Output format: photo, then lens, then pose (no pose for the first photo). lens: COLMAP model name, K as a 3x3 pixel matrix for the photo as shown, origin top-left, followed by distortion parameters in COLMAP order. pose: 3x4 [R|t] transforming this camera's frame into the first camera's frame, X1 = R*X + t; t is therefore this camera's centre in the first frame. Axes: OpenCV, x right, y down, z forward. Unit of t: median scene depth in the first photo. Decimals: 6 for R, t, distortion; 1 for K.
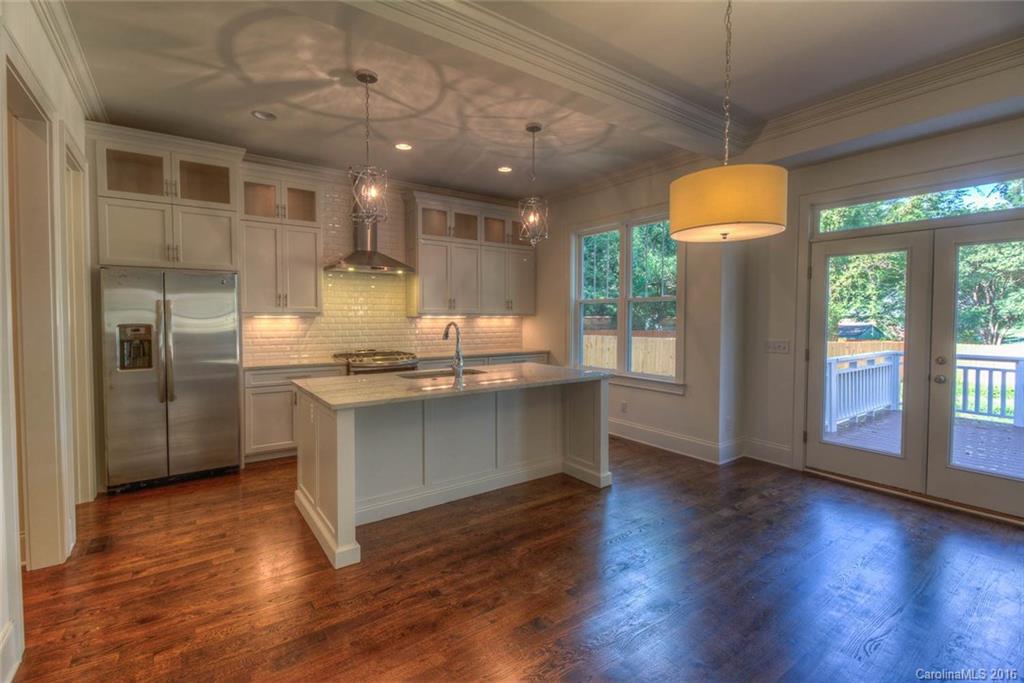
lens RADIAL K [[467.1, 0, 514.1], [0, 467.1, 330.0], [0, 0, 1]] dist [0.006404, -0.000633]
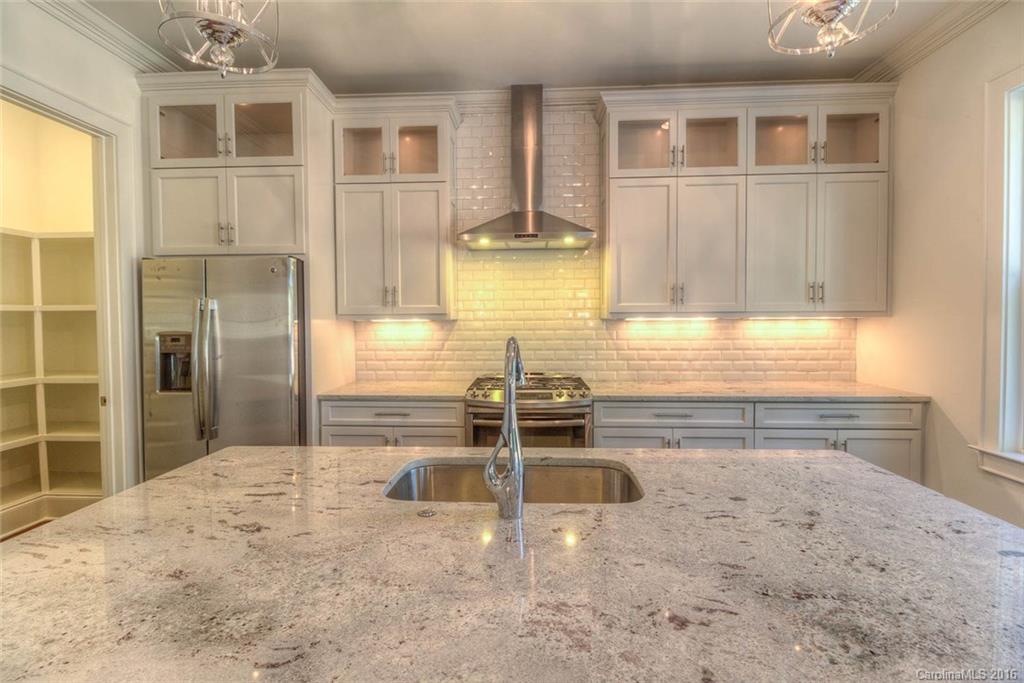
lens RADIAL K [[467.1, 0, 514.1], [0, 467.1, 330.0], [0, 0, 1]] dist [0.006404, -0.000633]
pose [[0.780758, 0.008898, -0.624771, 0.060136], [-0.011288, 0.999936, 0.000135, -0.016071], [0.624732, 0.006947, 0.780808, 0.558494]]
